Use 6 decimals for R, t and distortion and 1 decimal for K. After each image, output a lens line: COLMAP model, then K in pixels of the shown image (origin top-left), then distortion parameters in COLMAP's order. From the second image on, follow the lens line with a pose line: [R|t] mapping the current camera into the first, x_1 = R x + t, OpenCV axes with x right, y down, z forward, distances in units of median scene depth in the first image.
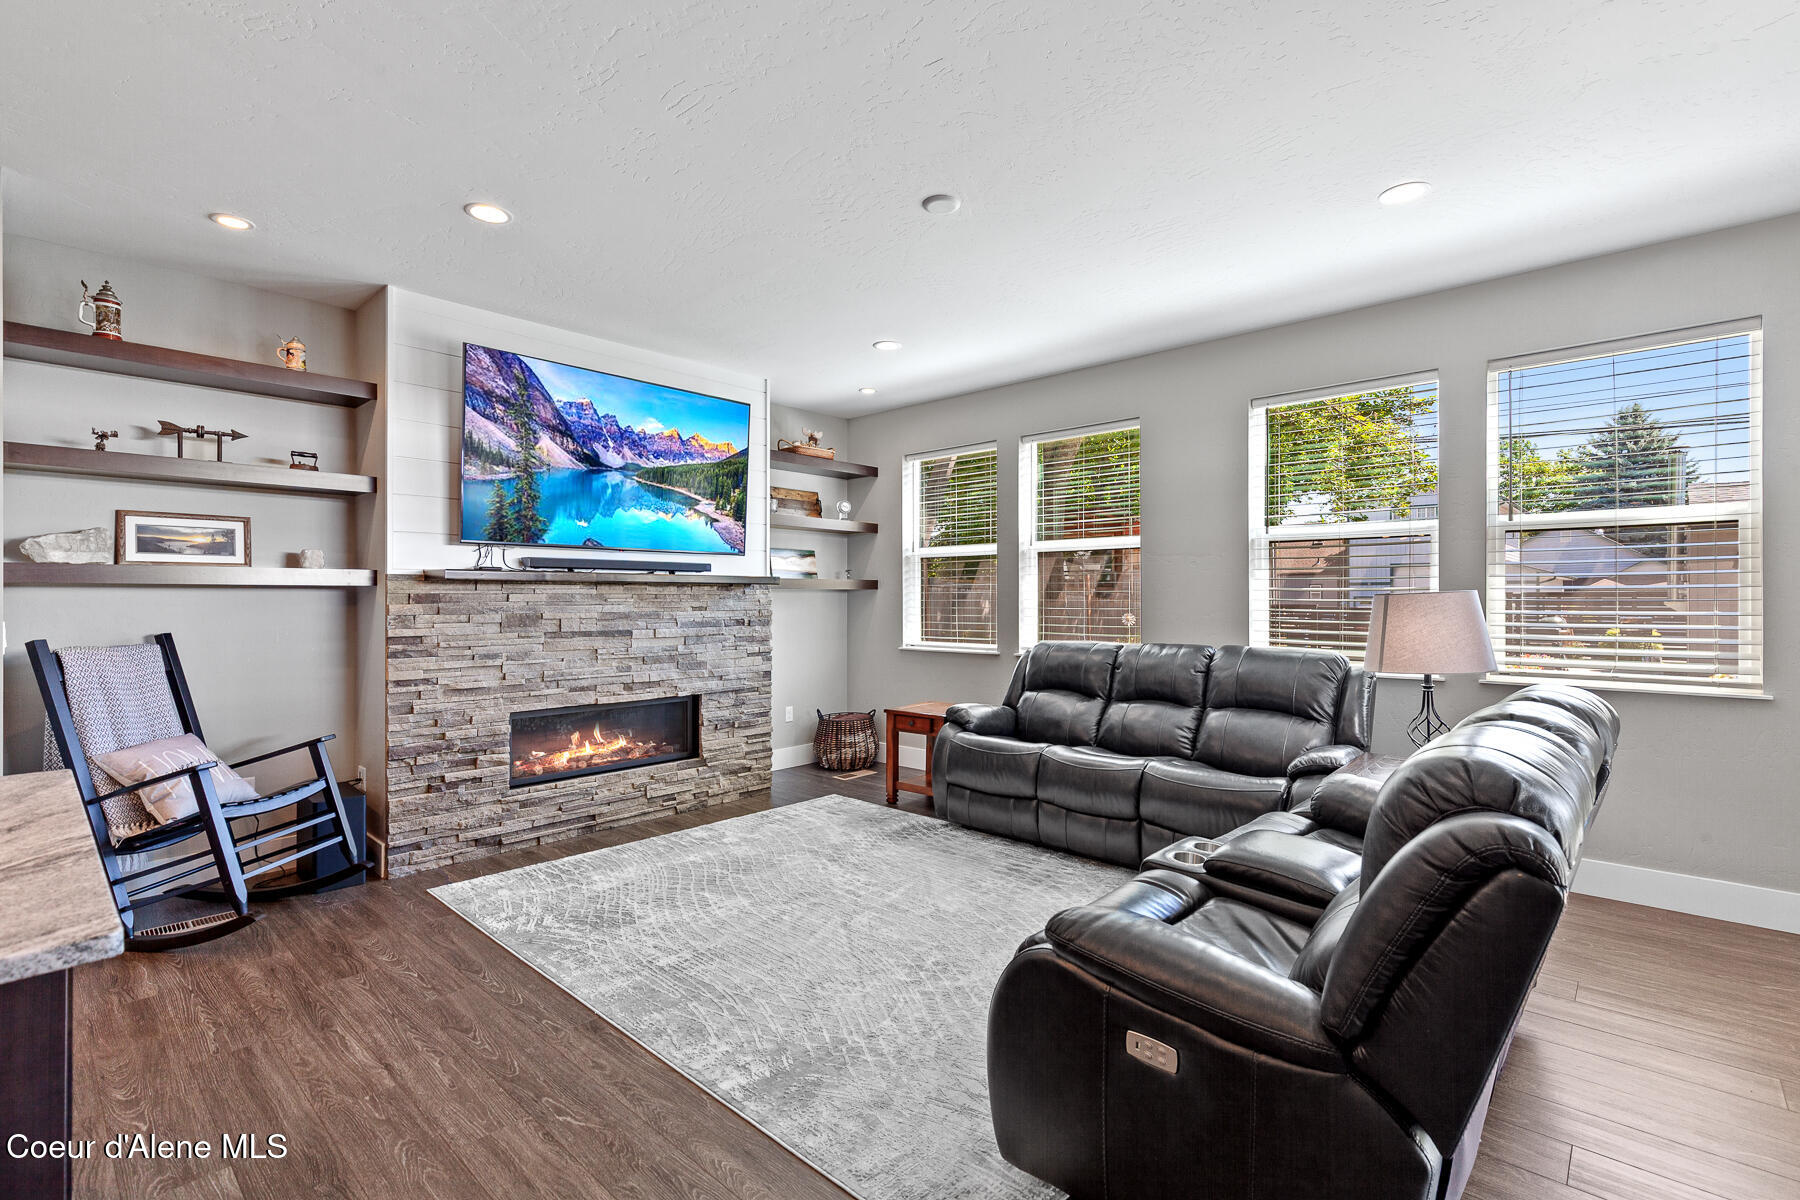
lens RADIAL K [[810.3, 0, 900.8], [0, 810.3, 597.8], [0, 0, 1]] dist [0.007386, -0.001081]
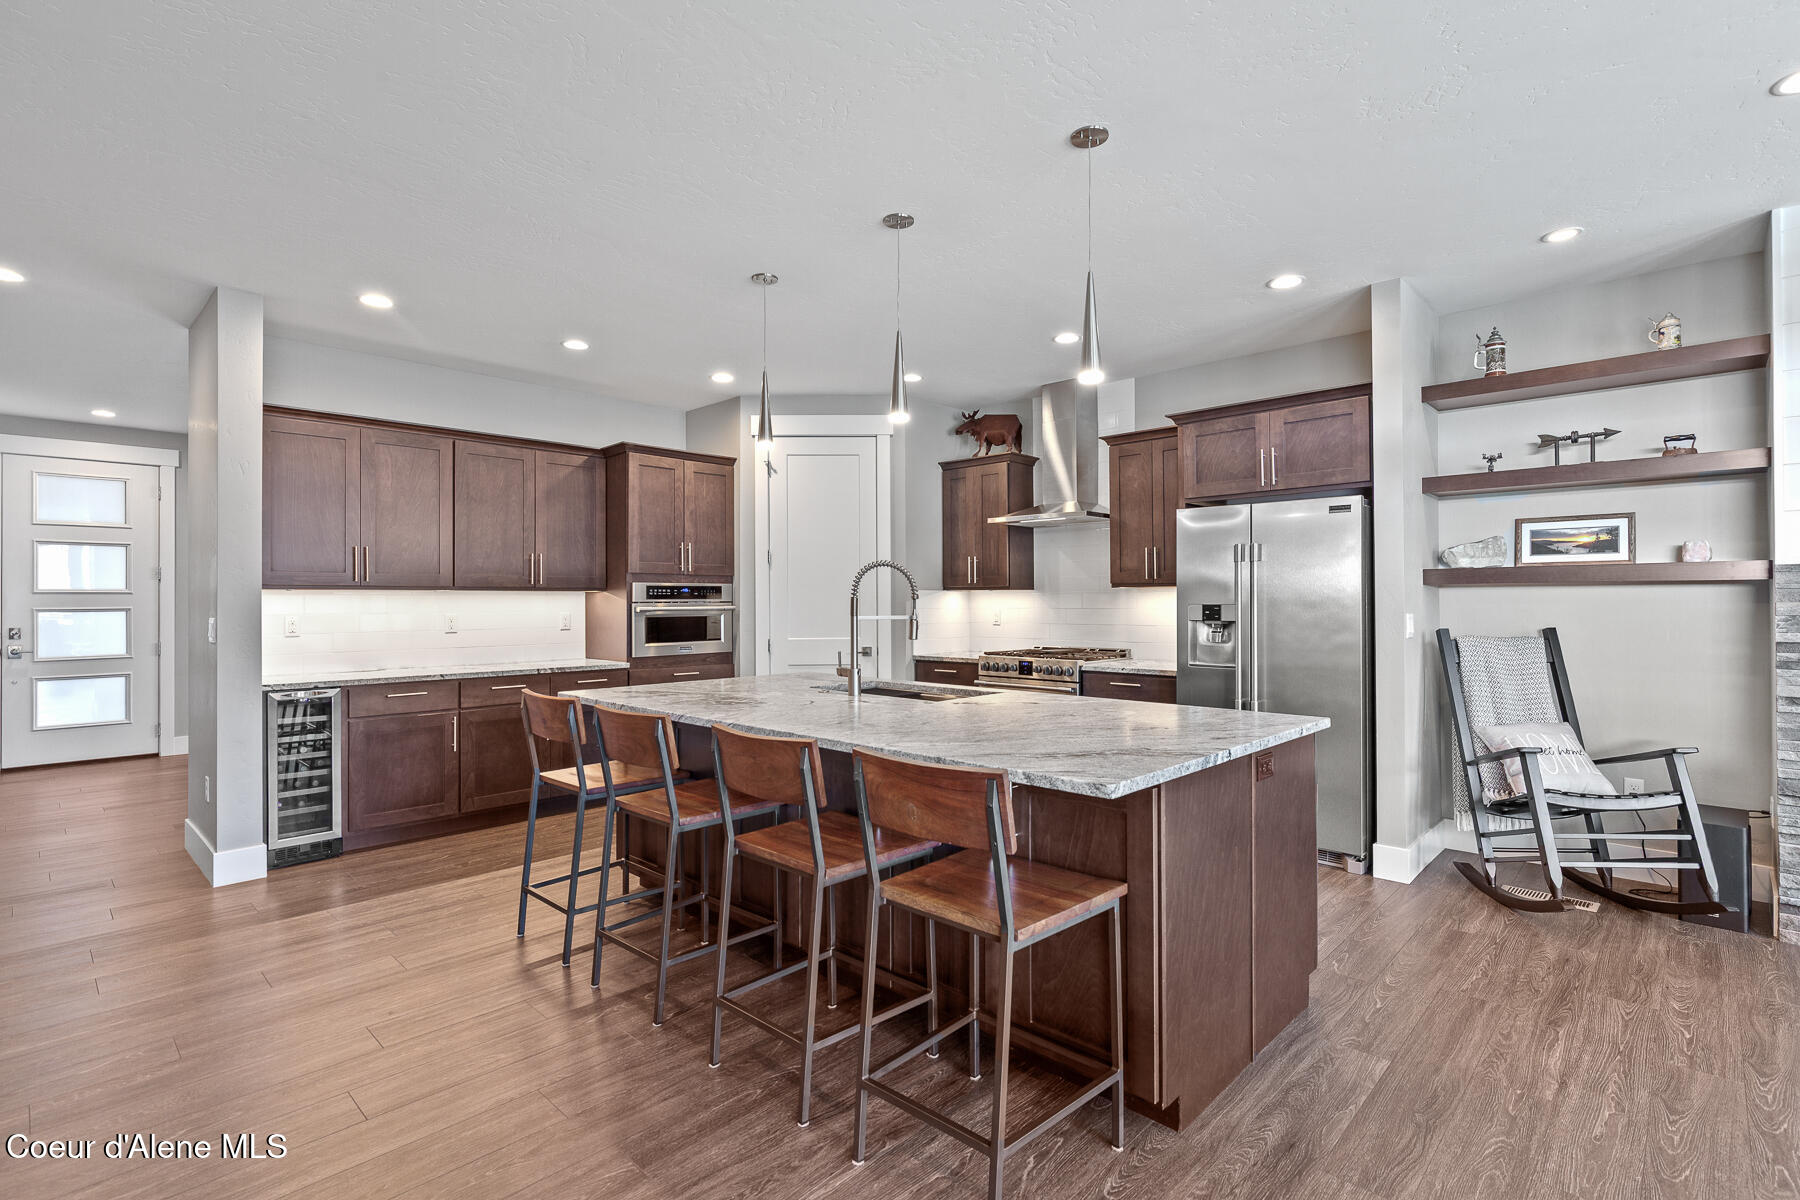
lens RADIAL K [[847.9, 0, 906.6], [0, 847.9, 592.1], [0, 0, 1]] dist [-0.002578, 0.001031]
pose [[-0.015352, -0.005639, -0.999866, 0.213271], [0.007707, 0.999954, -0.005757, -0.003659], [0.999852, -0.007794, -0.015308, 0.133716]]
